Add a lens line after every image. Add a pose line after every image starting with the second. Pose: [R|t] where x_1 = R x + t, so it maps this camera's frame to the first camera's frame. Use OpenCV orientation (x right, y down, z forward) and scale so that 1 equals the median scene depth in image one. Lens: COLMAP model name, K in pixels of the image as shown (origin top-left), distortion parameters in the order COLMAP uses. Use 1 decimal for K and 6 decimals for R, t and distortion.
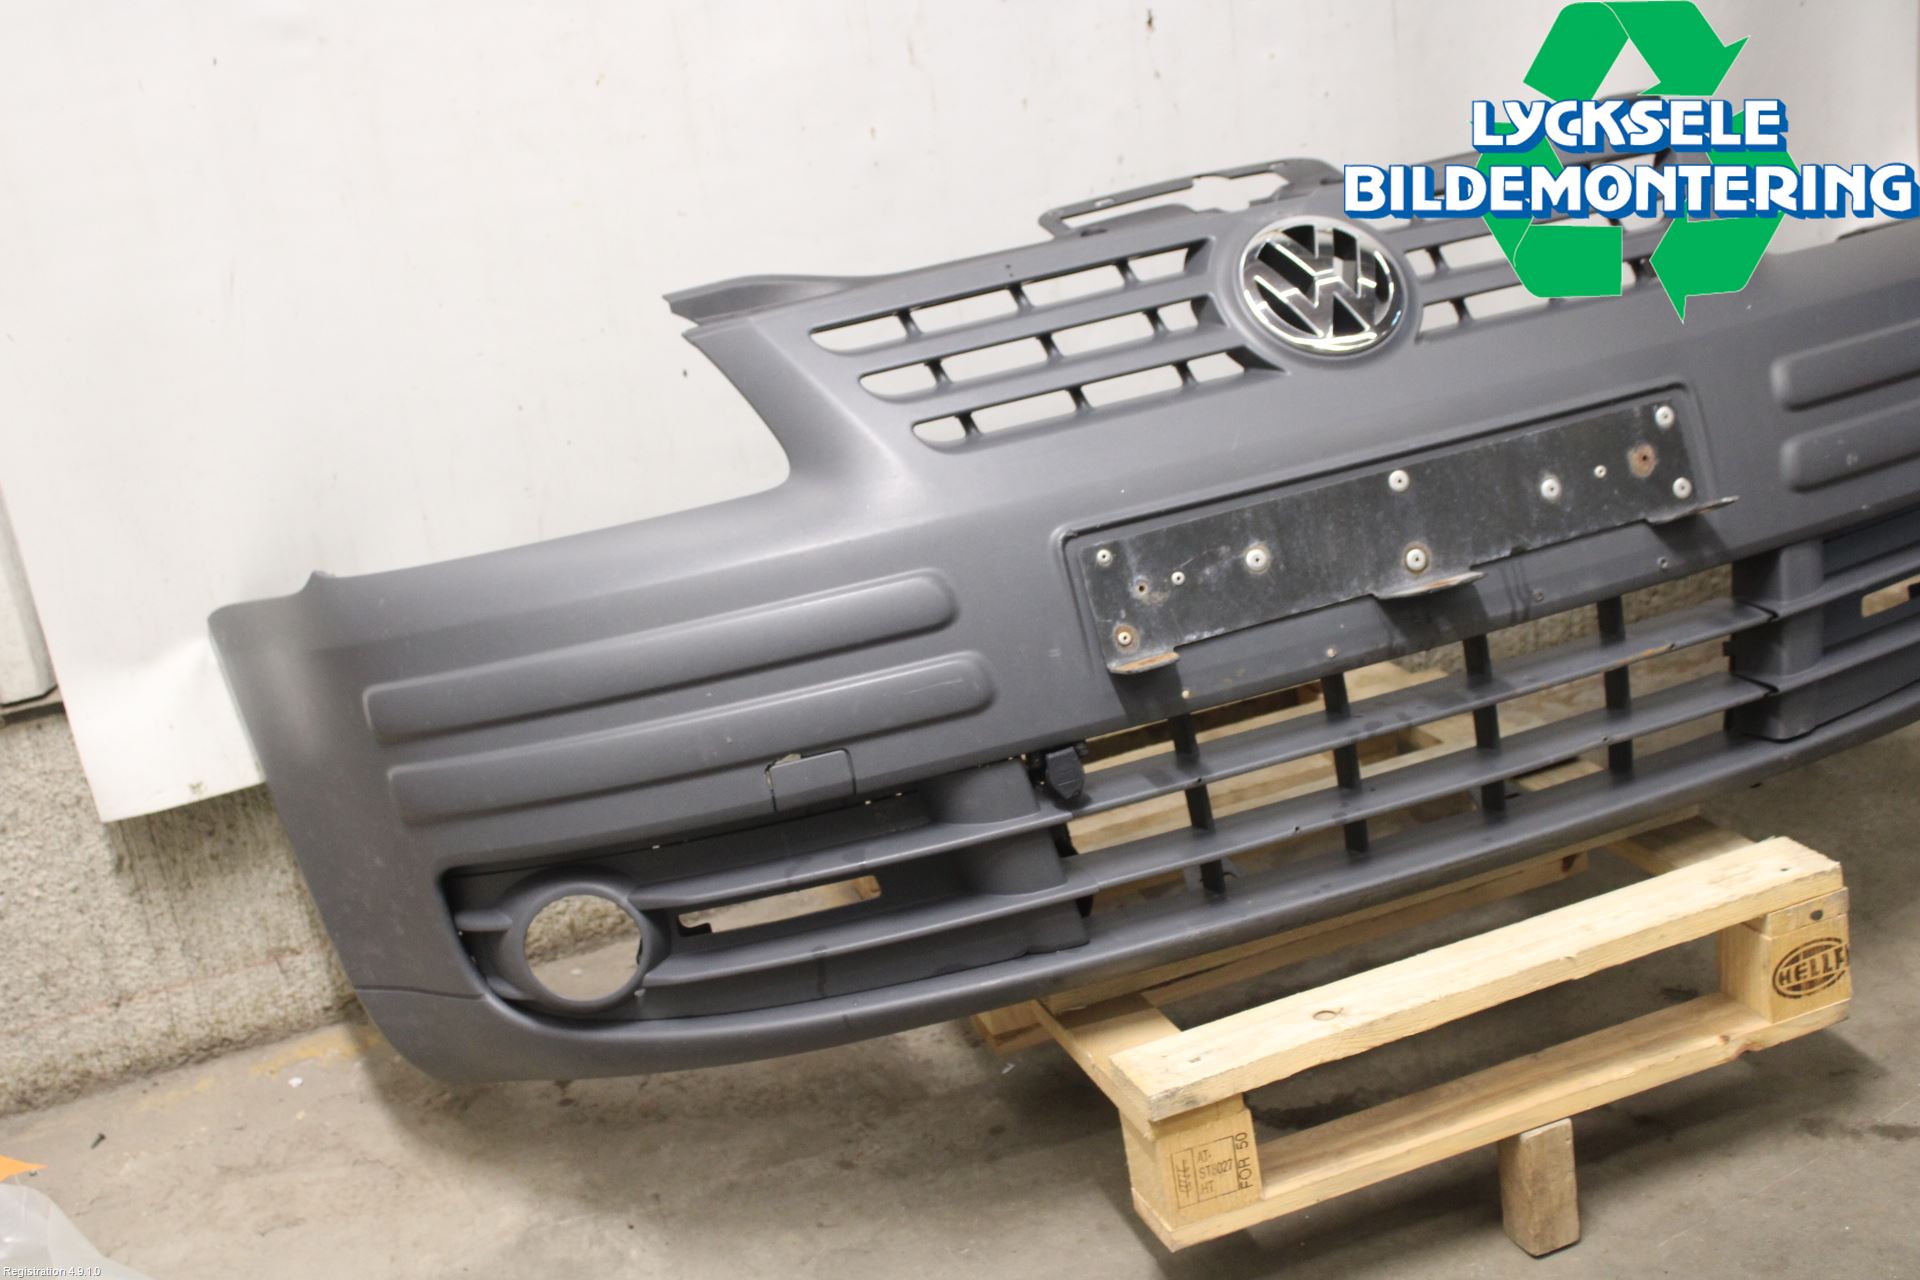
lens RADIAL K [[2375.7, 0, 956.7], [0, 2375.7, 654.0], [0, 0, 1]] dist [-0.054765, 0.000000]
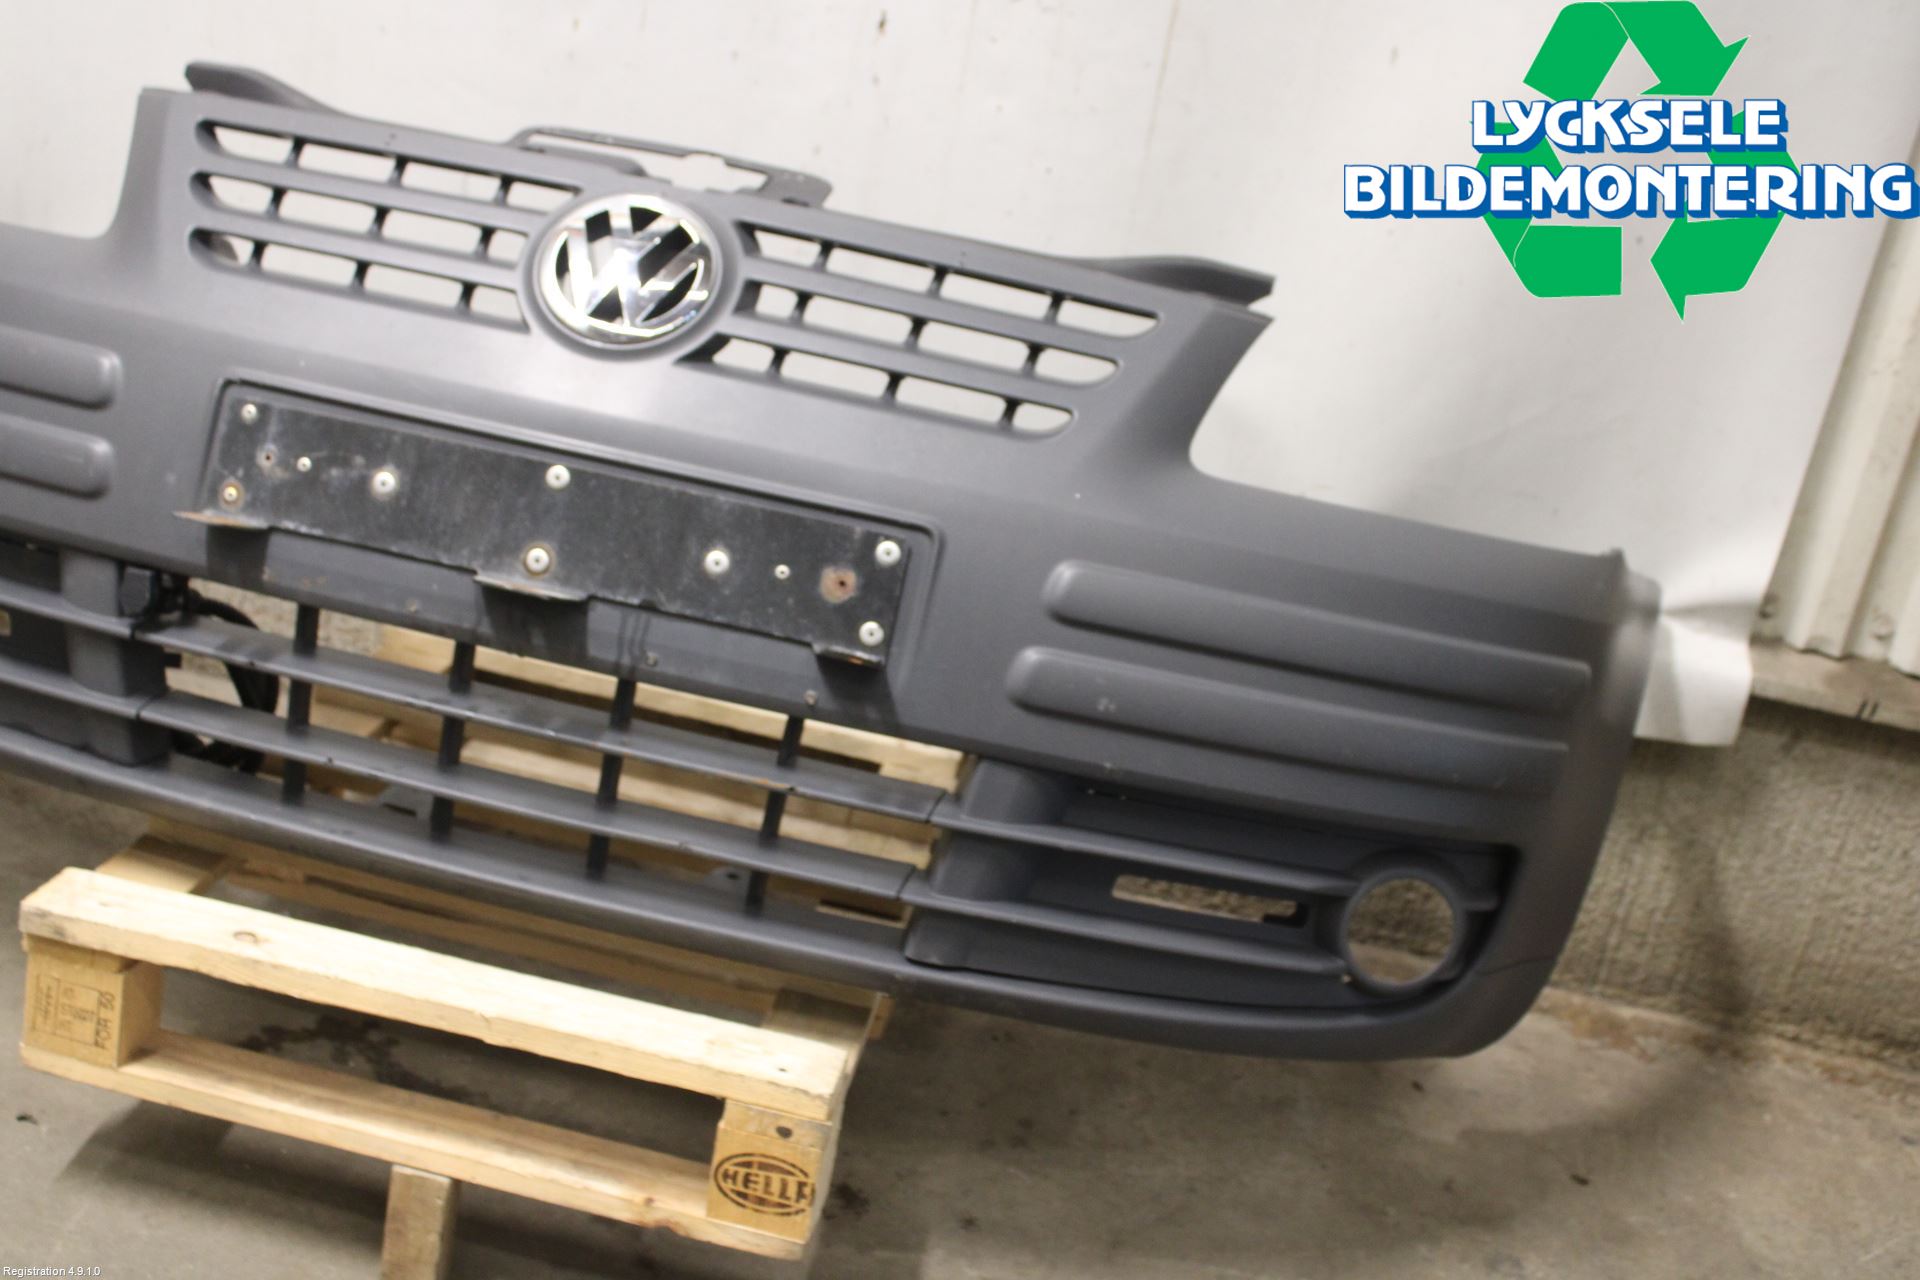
lens RADIAL K [[2316.8, 0, 958.2], [0, 2316.8, 652.7], [0, 0, 1]] dist [-0.062550, 0.000000]
pose [[0.832864, 0.436661, -0.340096, 0.628291], [-0.442731, 0.894361, 0.064094, -0.133046], [0.332155, 0.097190, 0.938204, 0.188175]]
